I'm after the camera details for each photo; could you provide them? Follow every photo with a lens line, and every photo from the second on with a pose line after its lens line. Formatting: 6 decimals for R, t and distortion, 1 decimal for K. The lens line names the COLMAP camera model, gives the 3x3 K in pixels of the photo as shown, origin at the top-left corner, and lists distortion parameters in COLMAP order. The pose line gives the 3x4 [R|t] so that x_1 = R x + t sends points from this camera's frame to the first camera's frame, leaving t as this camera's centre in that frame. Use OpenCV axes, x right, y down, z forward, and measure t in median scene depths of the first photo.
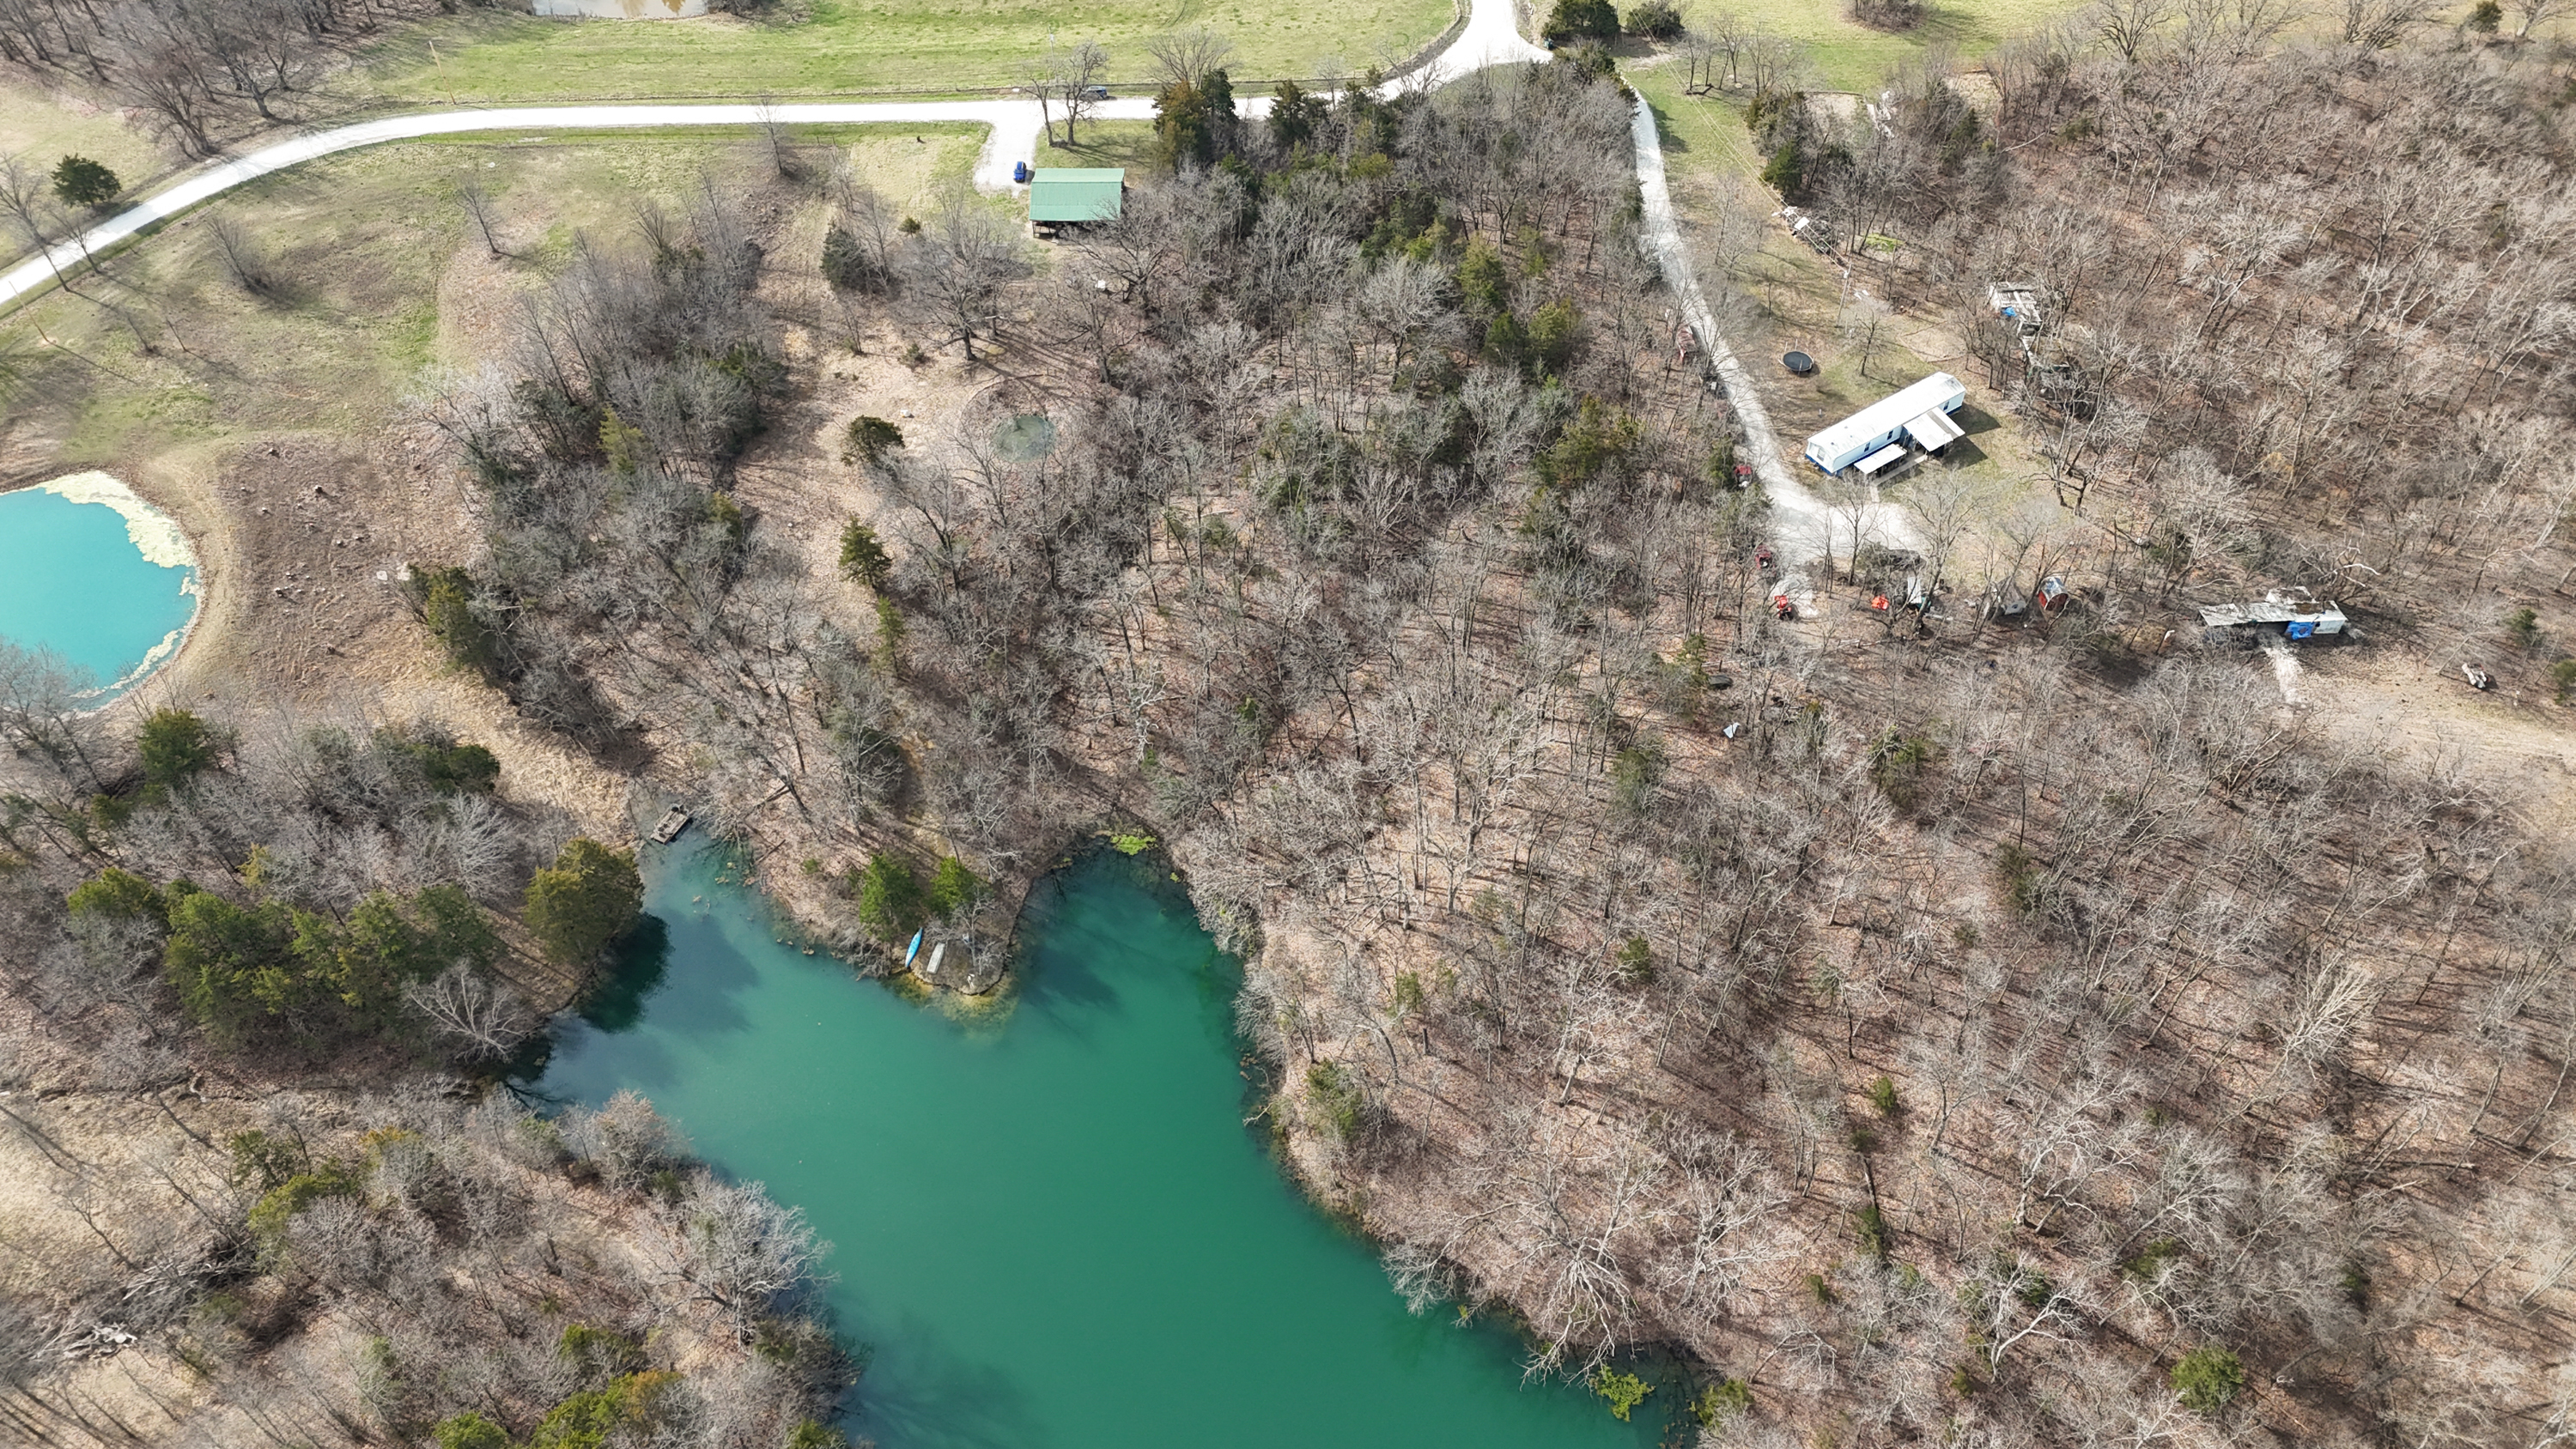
lens RADIAL K [[1877.8, 0, 1288.0], [0, 1877.8, 724.5], [0, 0, 1]] dist [0.092768, -0.080728]
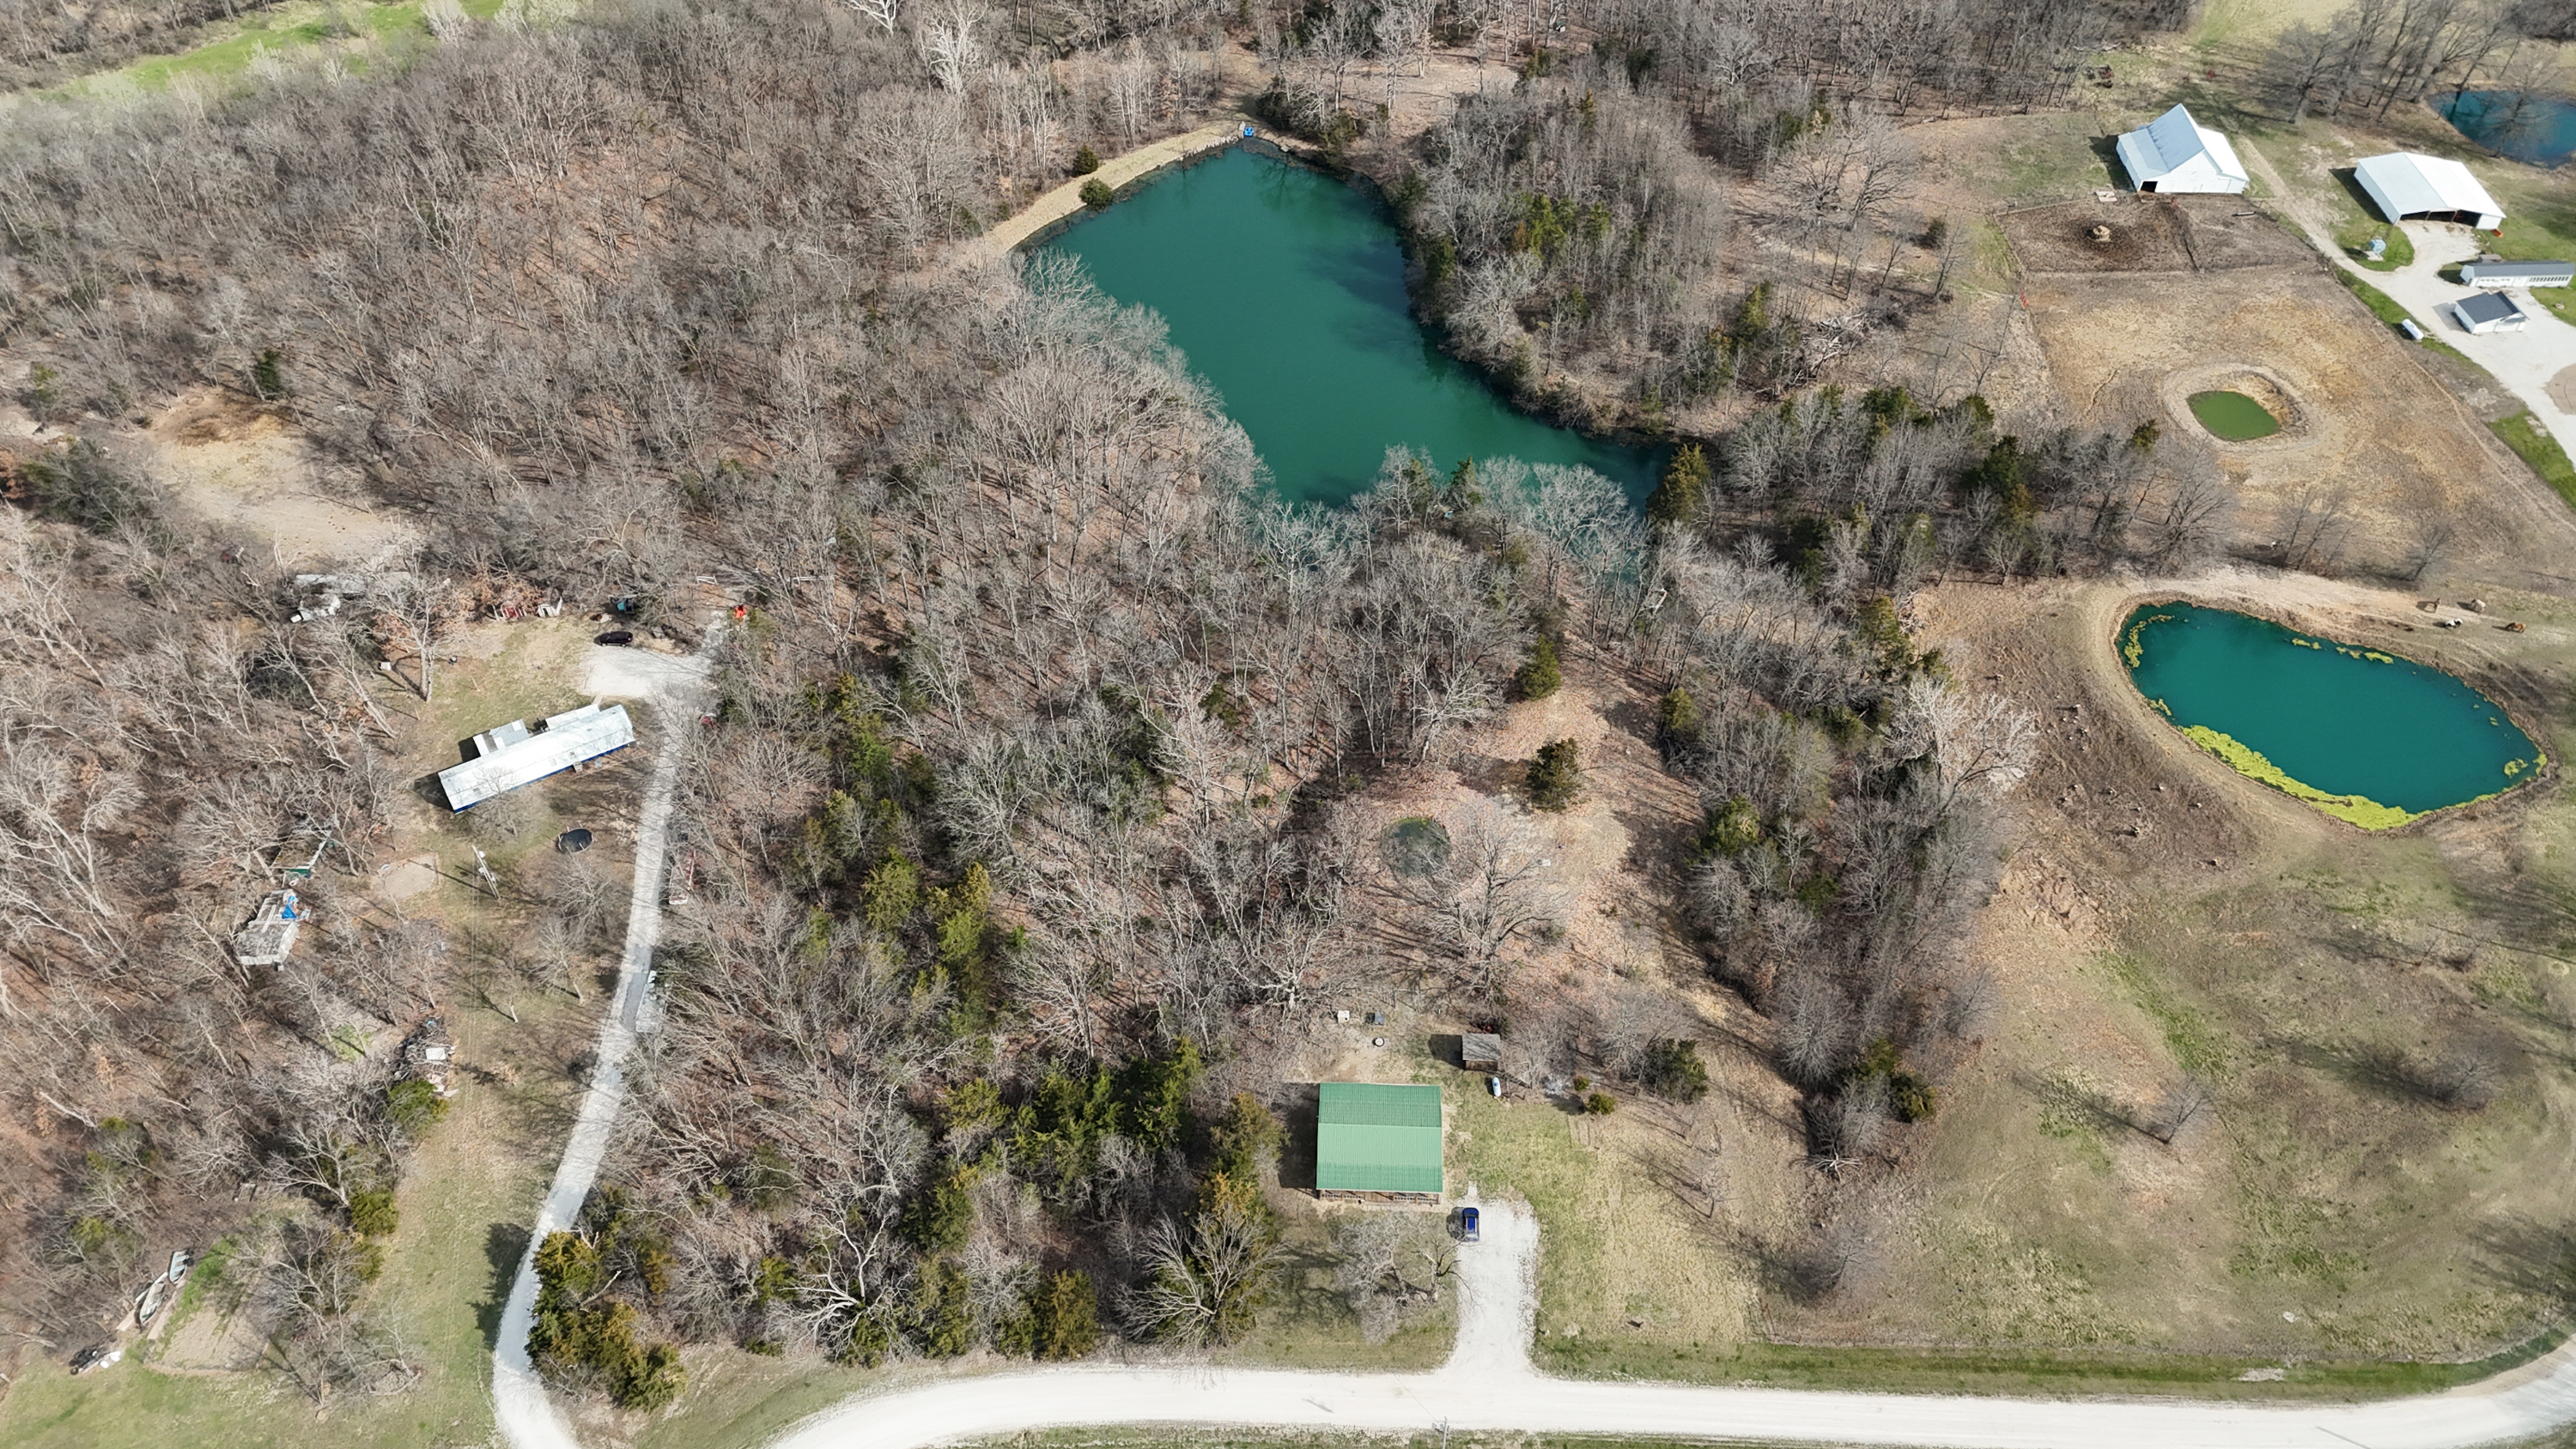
lens RADIAL K [[1886.3, 0, 1288.0], [0, 1886.3, 724.5], [0, 0, 1]] dist [0.097009, -0.091875]
pose [[-0.999105, -0.012041, 0.040559, -0.103596], [0.041367, -0.076871, 0.996183, -0.996484], [-0.008878, 0.996968, 0.077300, 0.787186]]
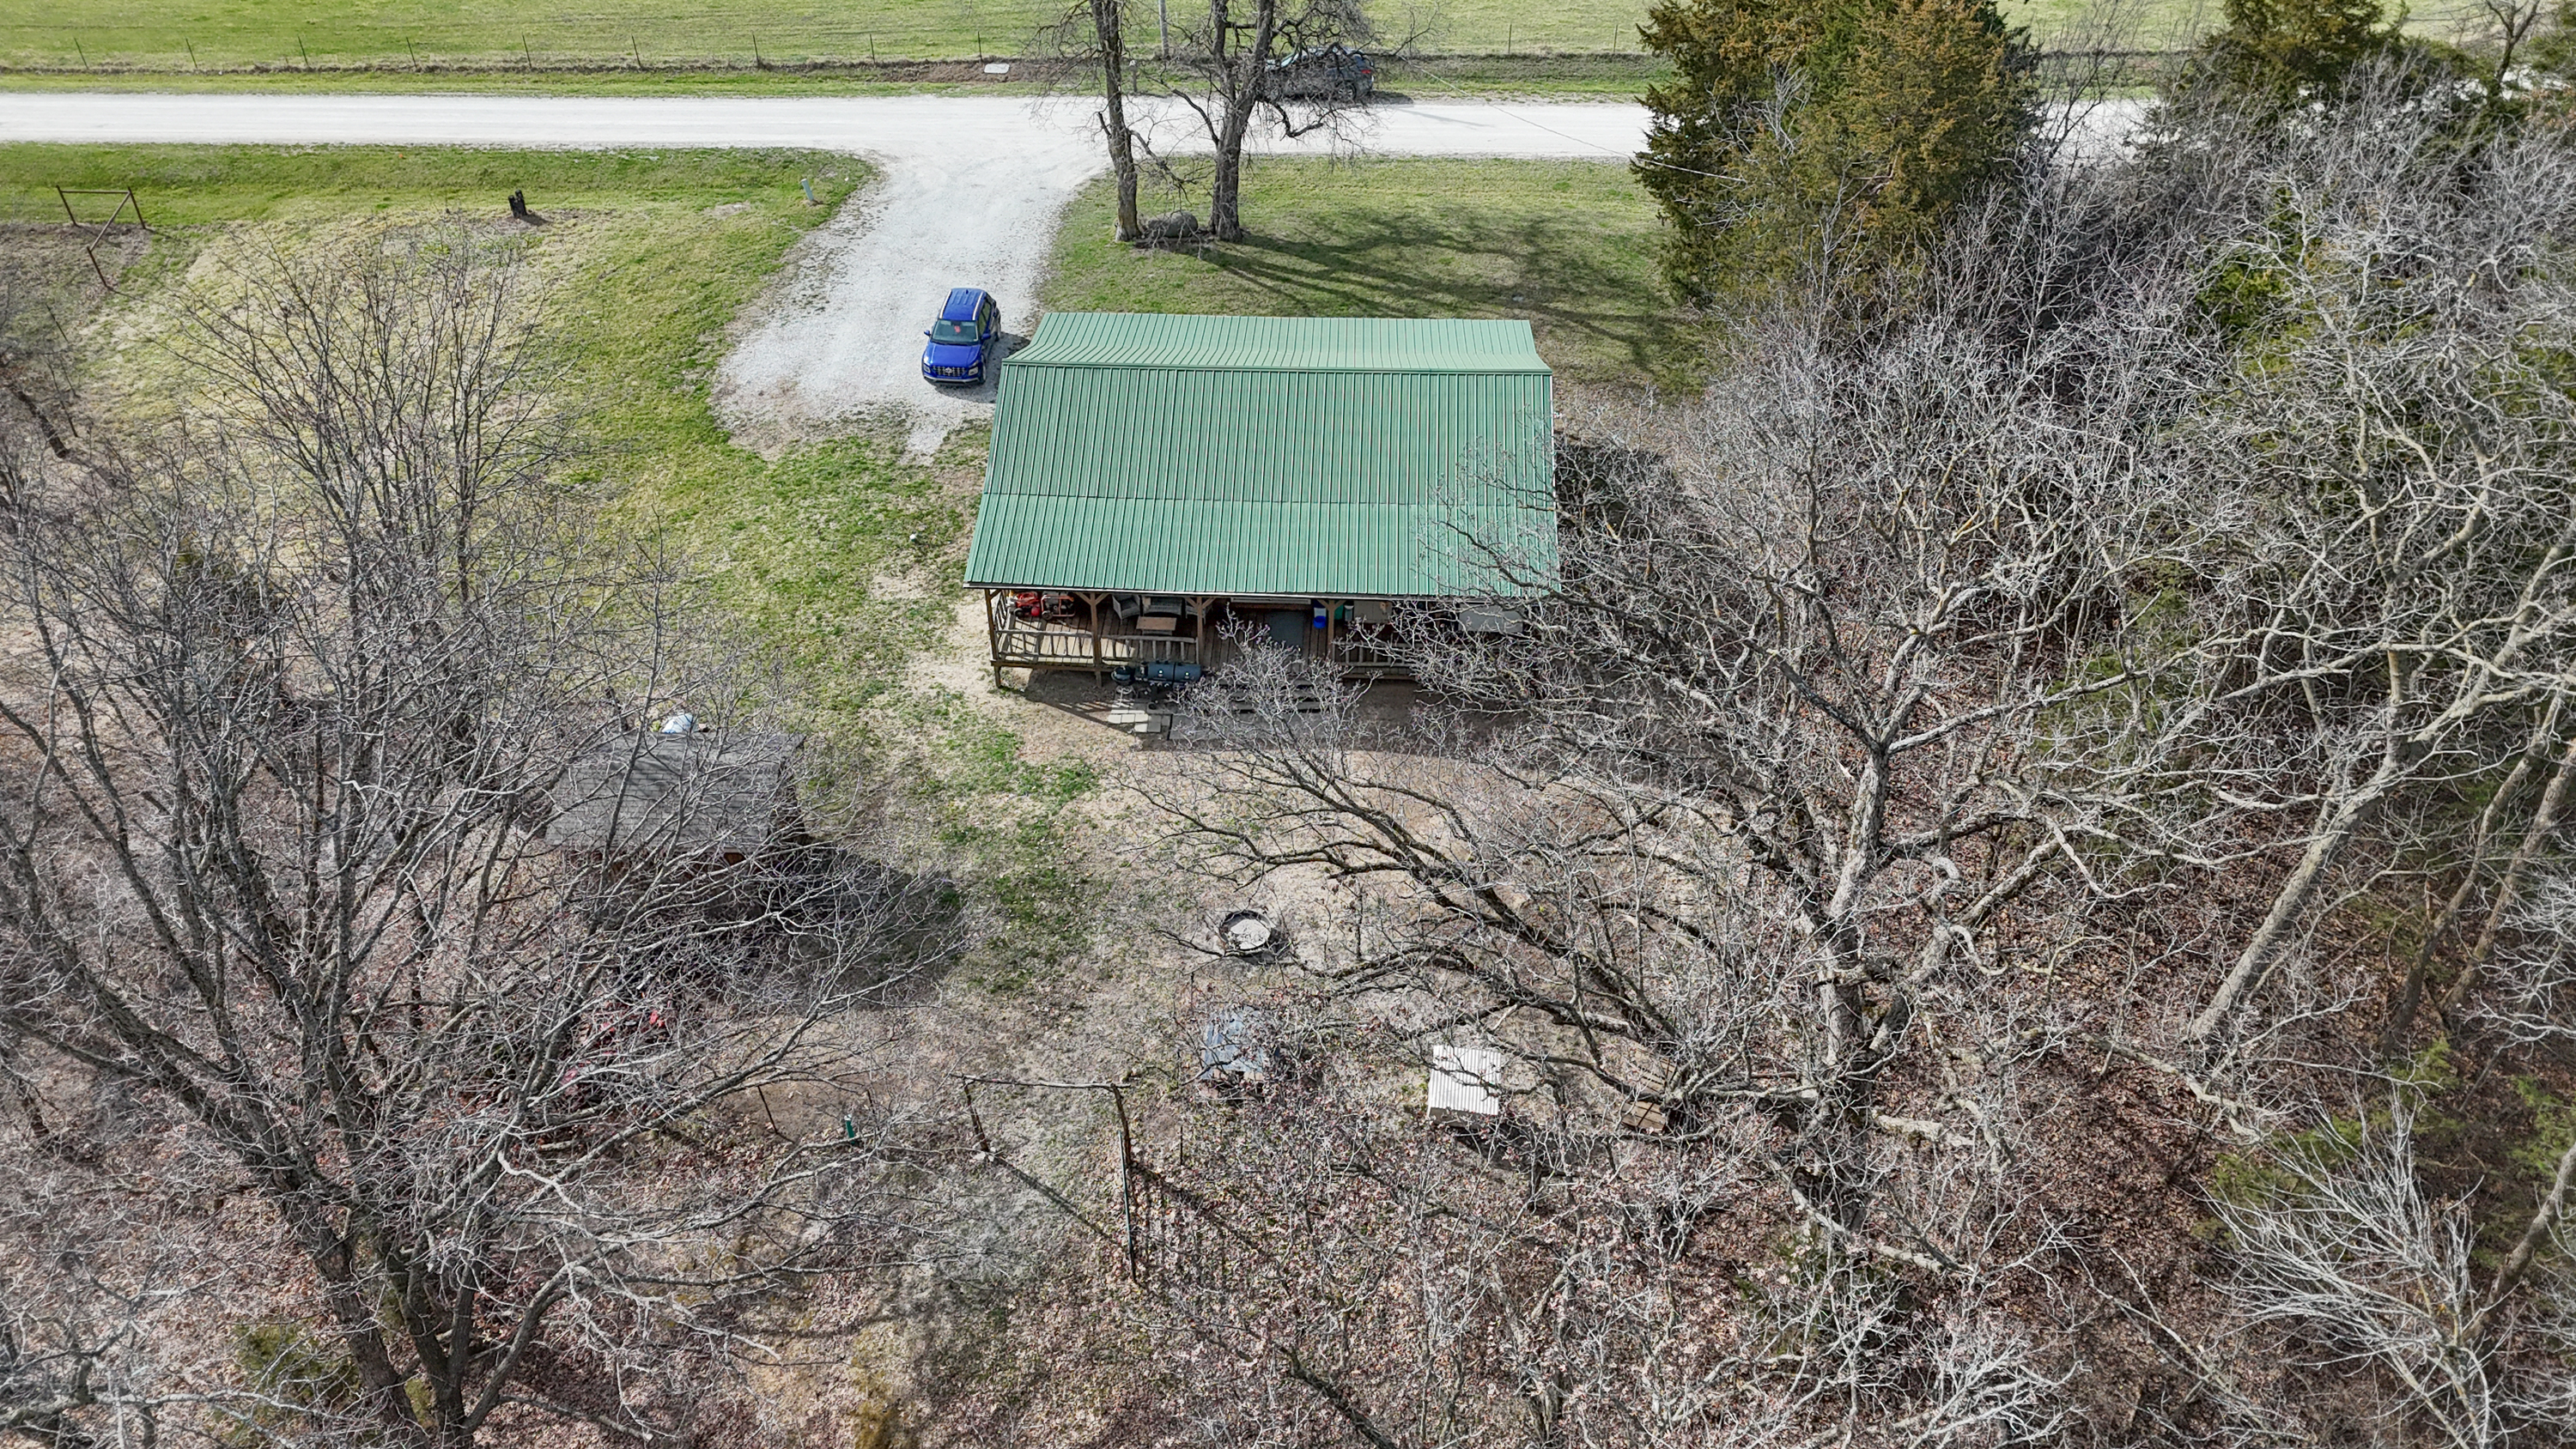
lens RADIAL K [[1886.3, 0, 1288.0], [0, 1886.3, 724.5], [0, 0, 1]] dist [0.097009, -0.091875]
pose [[0.999226, 0.033149, -0.021185, -0.105661], [-0.036381, 0.983538, -0.177001, -0.226126], [0.014969, 0.177634, 0.983983, 0.839578]]
